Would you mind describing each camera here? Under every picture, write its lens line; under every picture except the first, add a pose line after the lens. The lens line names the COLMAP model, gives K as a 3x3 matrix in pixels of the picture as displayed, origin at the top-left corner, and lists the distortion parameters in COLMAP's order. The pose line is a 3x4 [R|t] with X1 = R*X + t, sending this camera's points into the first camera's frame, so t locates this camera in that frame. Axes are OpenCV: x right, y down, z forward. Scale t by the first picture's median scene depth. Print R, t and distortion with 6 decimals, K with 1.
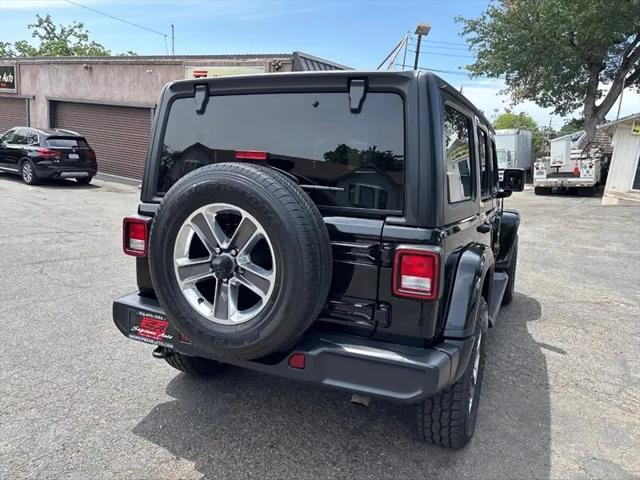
lens RADIAL K [[499.5, 0, 321.5], [0, 499.5, 225.0], [0, 0, 1]] dist [0.009876, 0.004326]
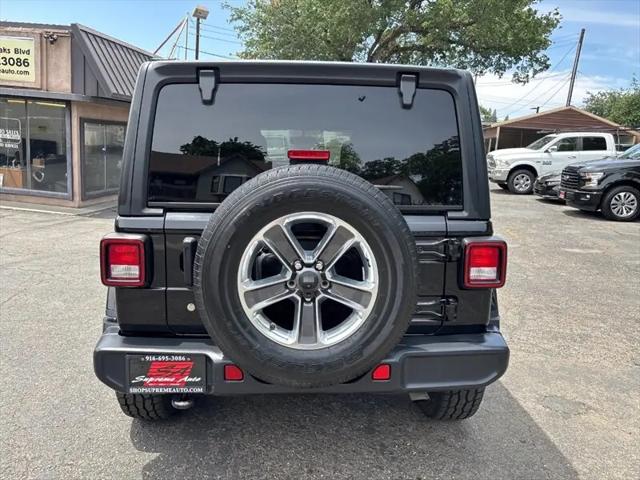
lens RADIAL K [[499.5, 0, 321.5], [0, 499.5, 225.0], [0, 0, 1]] dist [0.009876, 0.004326]
pose [[0.881803, -0.088189, 0.463300, -0.534989], [0.075479, 0.996088, 0.045944, -0.053925], [-0.465539, -0.005544, 0.885010, 0.206147]]
